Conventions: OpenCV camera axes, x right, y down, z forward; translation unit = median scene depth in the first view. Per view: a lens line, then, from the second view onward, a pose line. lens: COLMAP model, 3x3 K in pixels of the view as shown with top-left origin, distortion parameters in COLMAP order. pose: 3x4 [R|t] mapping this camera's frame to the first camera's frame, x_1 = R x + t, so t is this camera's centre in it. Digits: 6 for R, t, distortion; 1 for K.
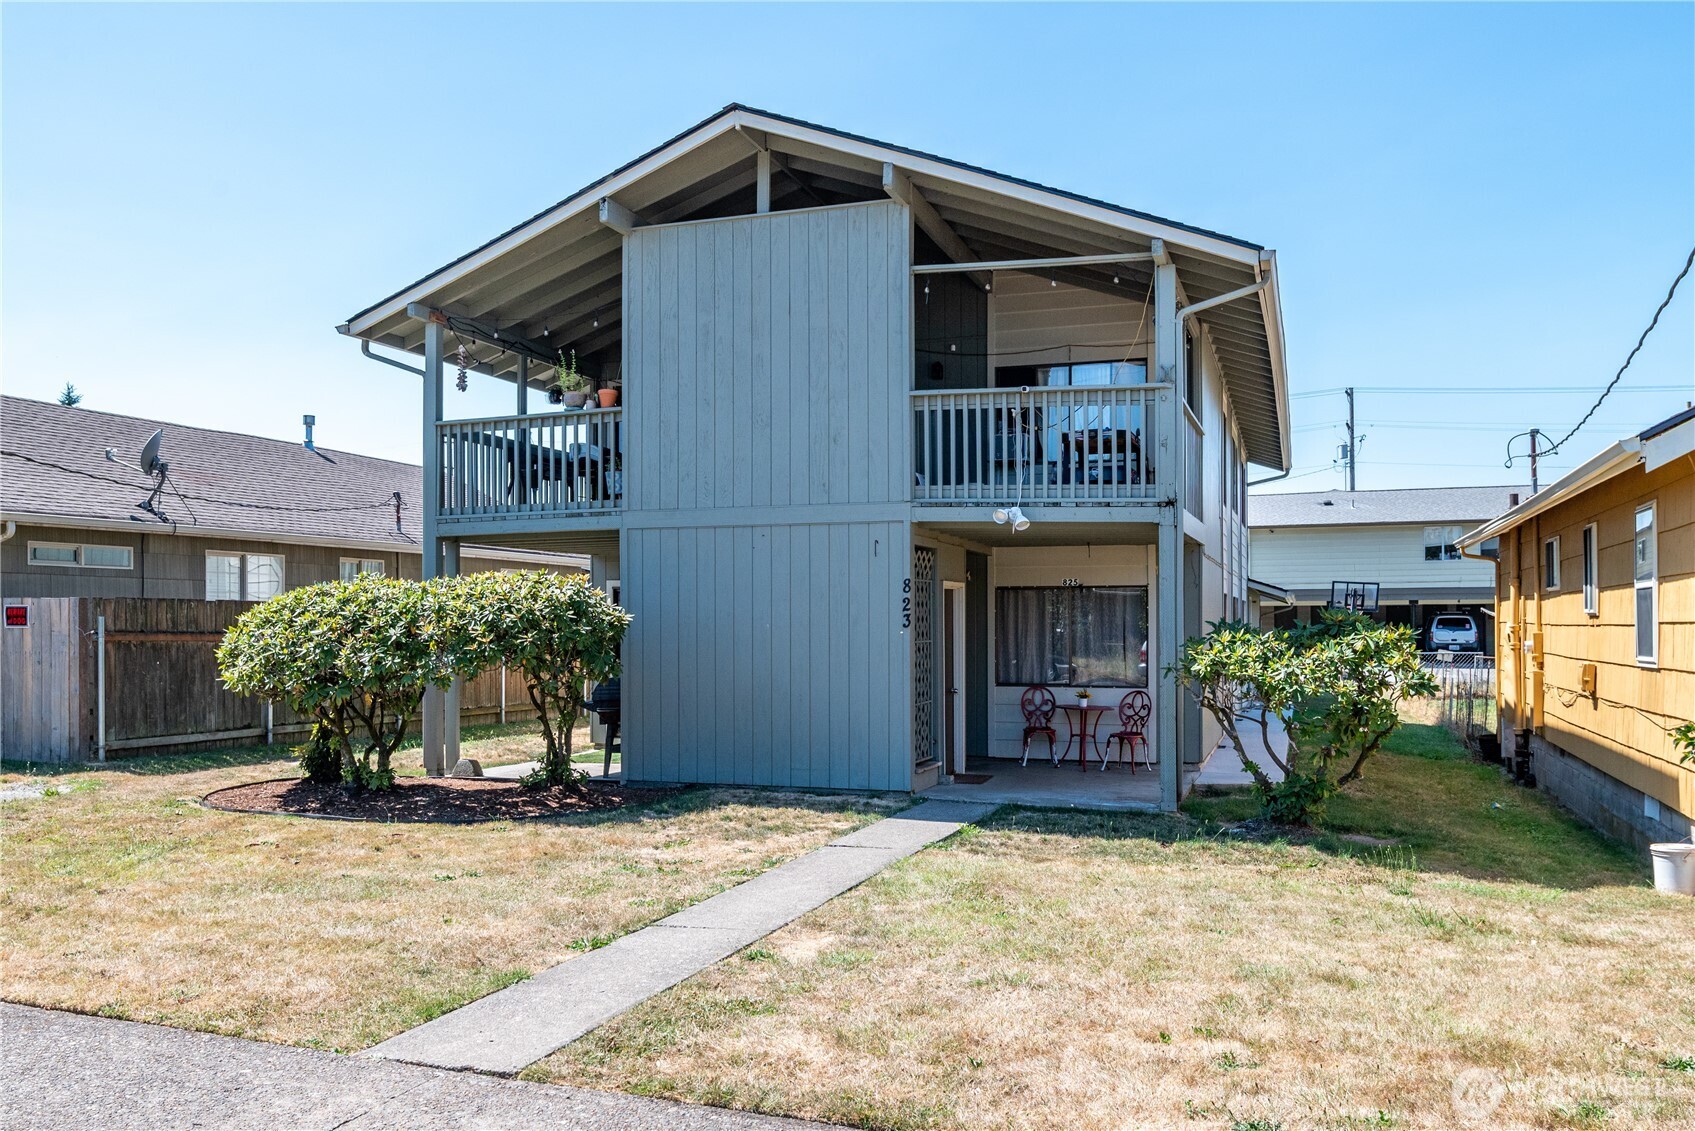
lens RADIAL K [[1389.0, 0, 839.2], [0, 1389.0, 619.4], [0, 0, 1]] dist [-0.007587, -0.000076]
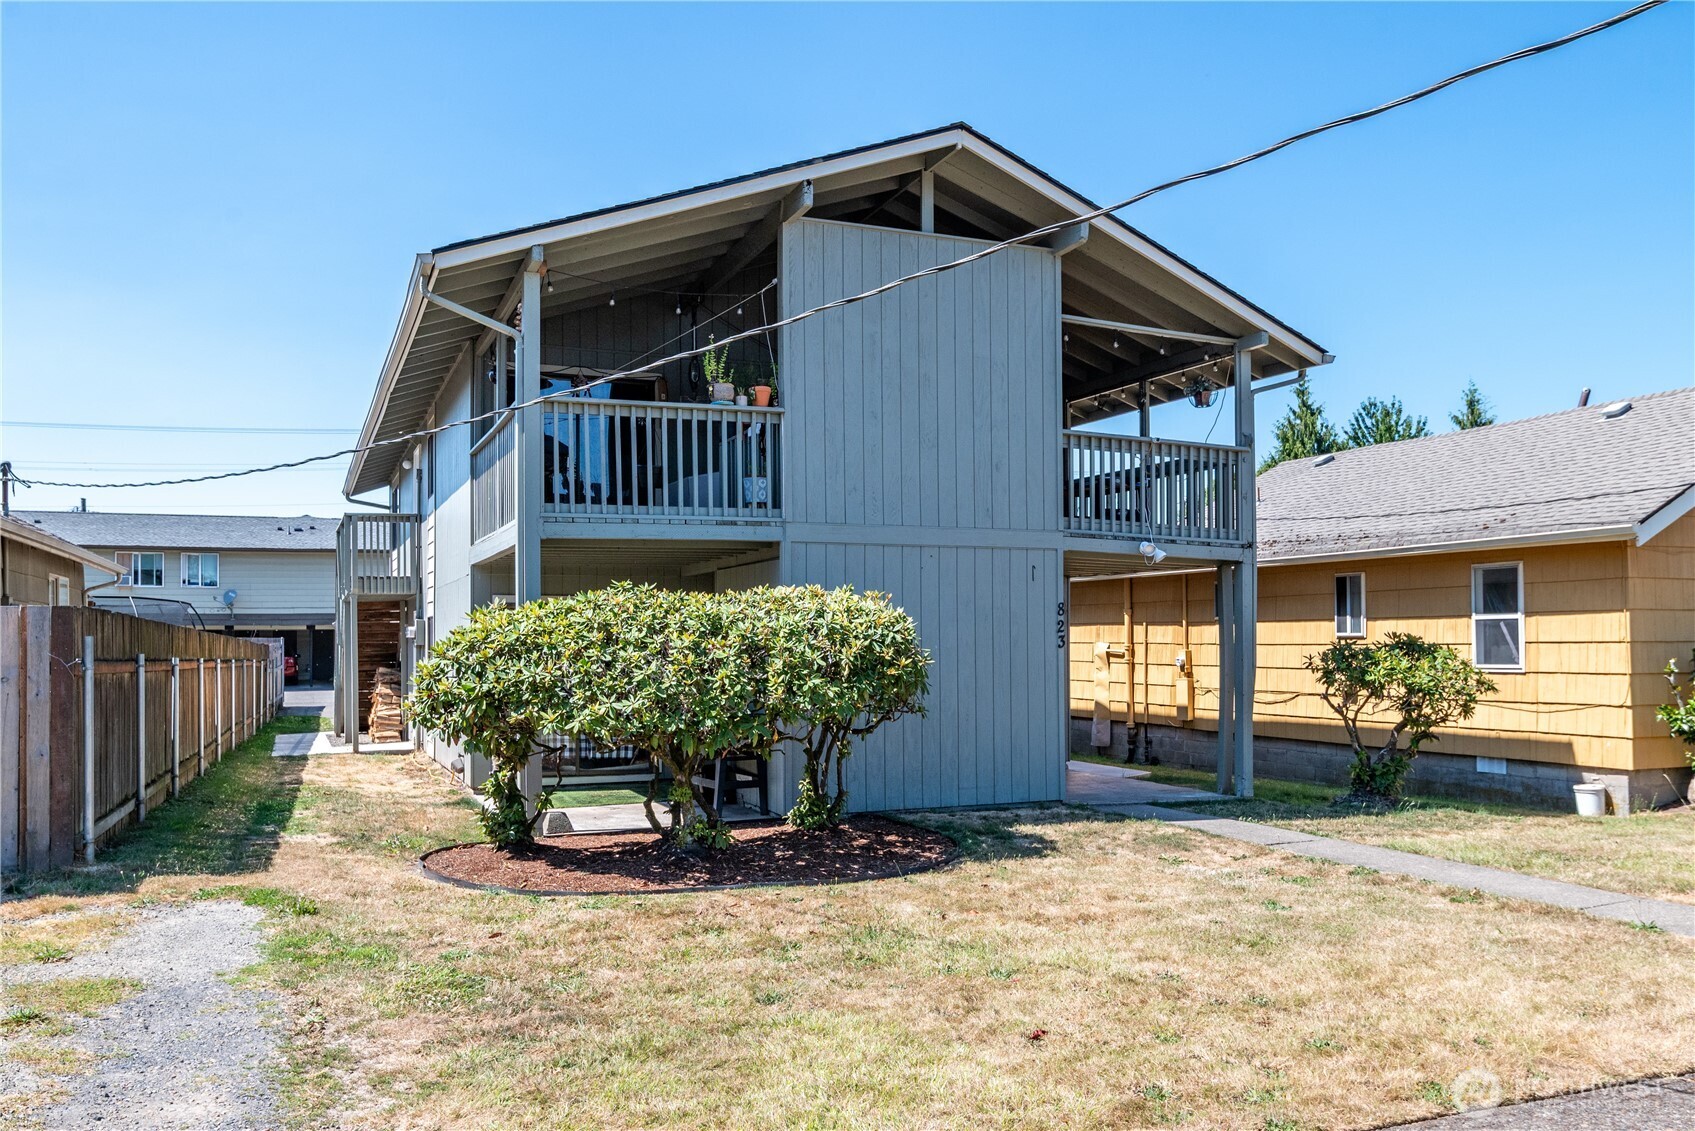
lens RADIAL K [[1311.6, 0, 850.6], [0, 1311.6, 629.4], [0, 0, 1]] dist [-0.008528, -0.005670]
pose [[0.740221, 0.005243, 0.672343, -0.742250], [0.000450, 0.999966, -0.008293, -0.000118], [-0.672363, 0.006441, 0.740193, 0.349366]]
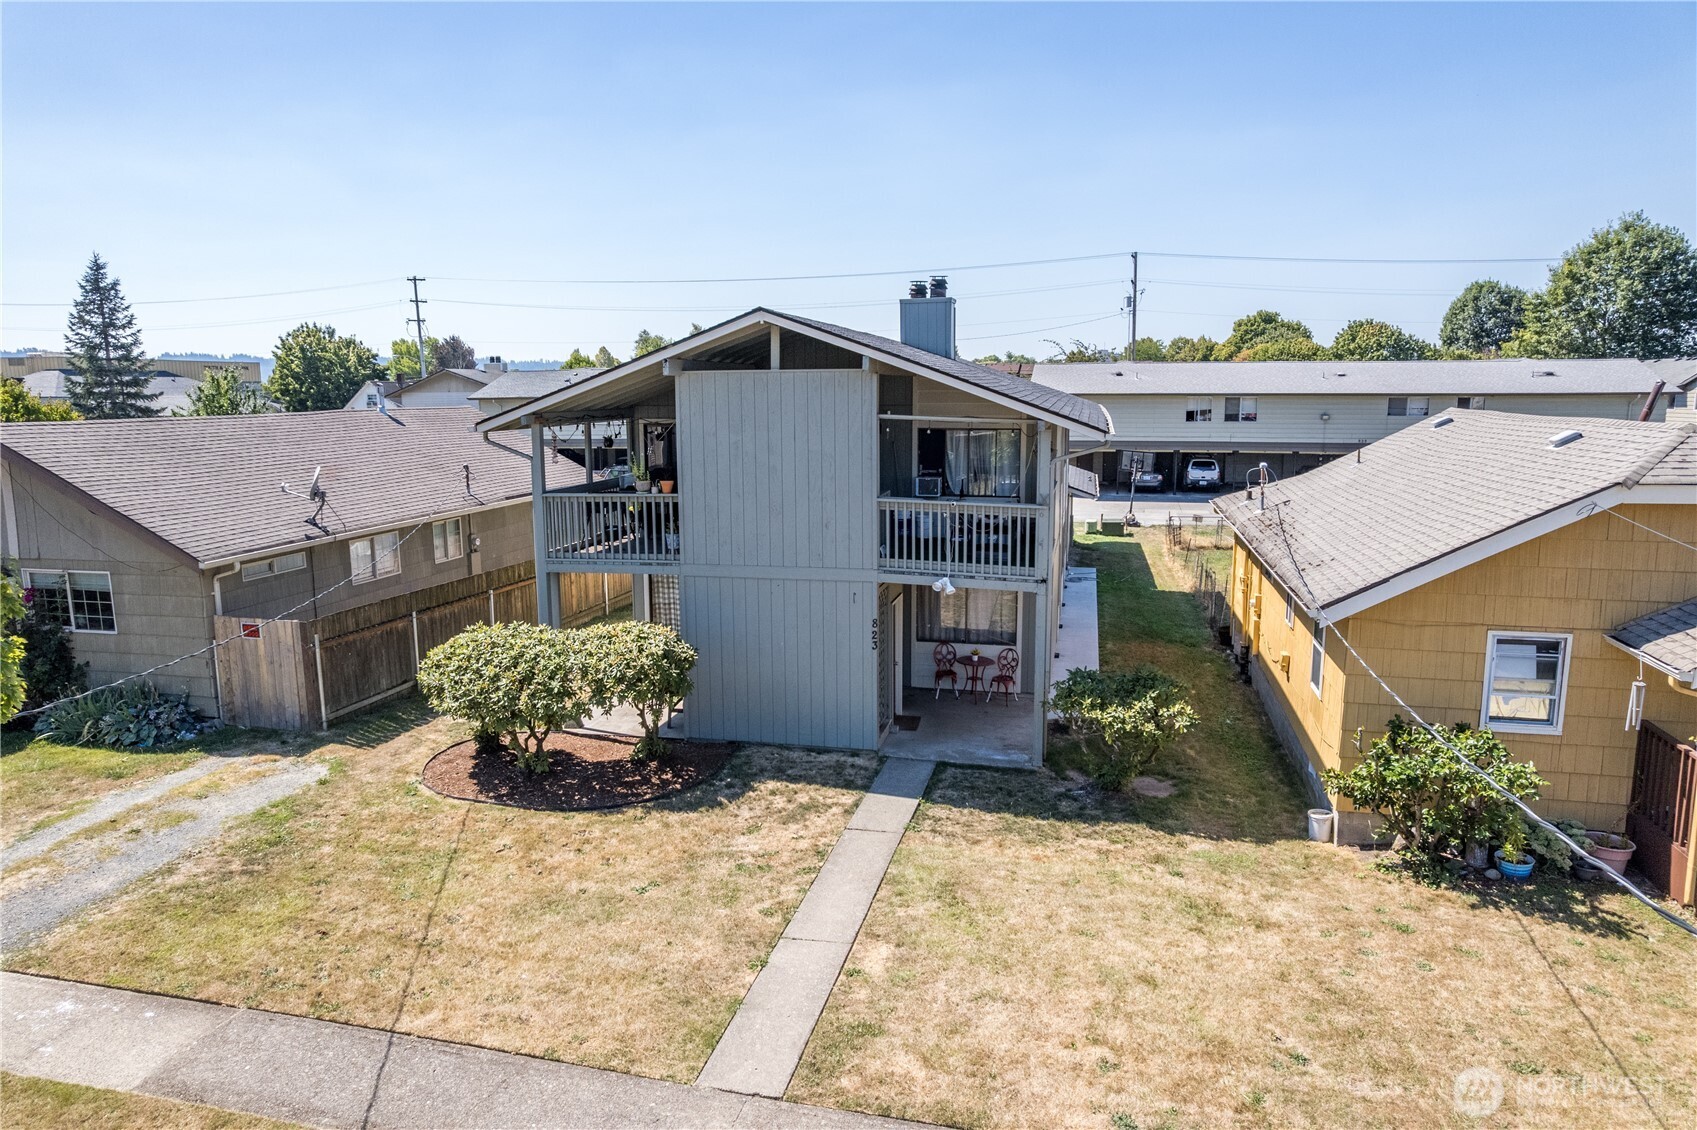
lens RADIAL K [[1115.2, 0, 856.1], [0, 1115.2, 573.6], [0, 0, 1]] dist [-0.061236, 0.039011]
pose [[0.992891, -0.021179, 0.117124, -0.114686], [0.000654, 0.984998, 0.172564, -0.288459], [-0.119022, -0.171261, 0.978010, -0.202118]]
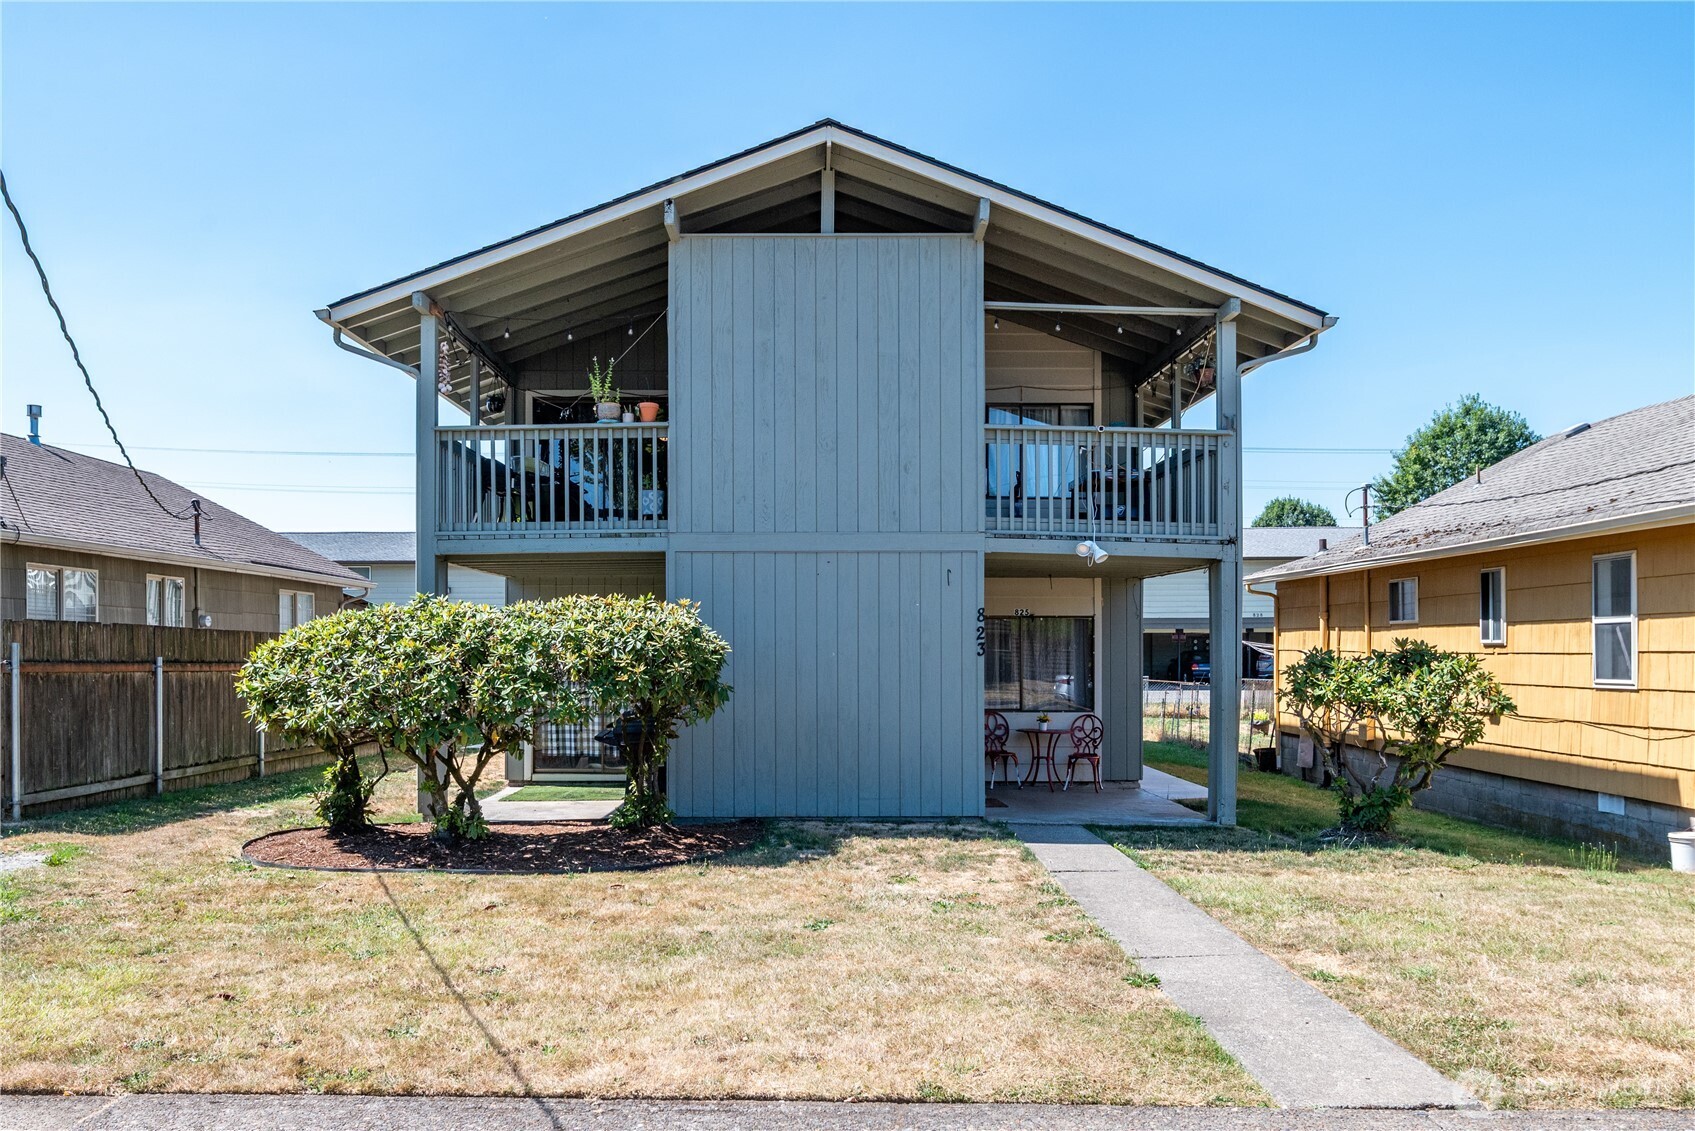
lens RADIAL K [[1369.4, 0, 838.4], [0, 1369.4, 649.7], [0, 0, 1]] dist [-0.006104, -0.009029]
pose [[0.940226, 0.000686, 0.340551, -0.384599], [-0.001755, 0.999994, 0.002832, -0.001259], [-0.340548, -0.003261, 0.940222, 0.088783]]
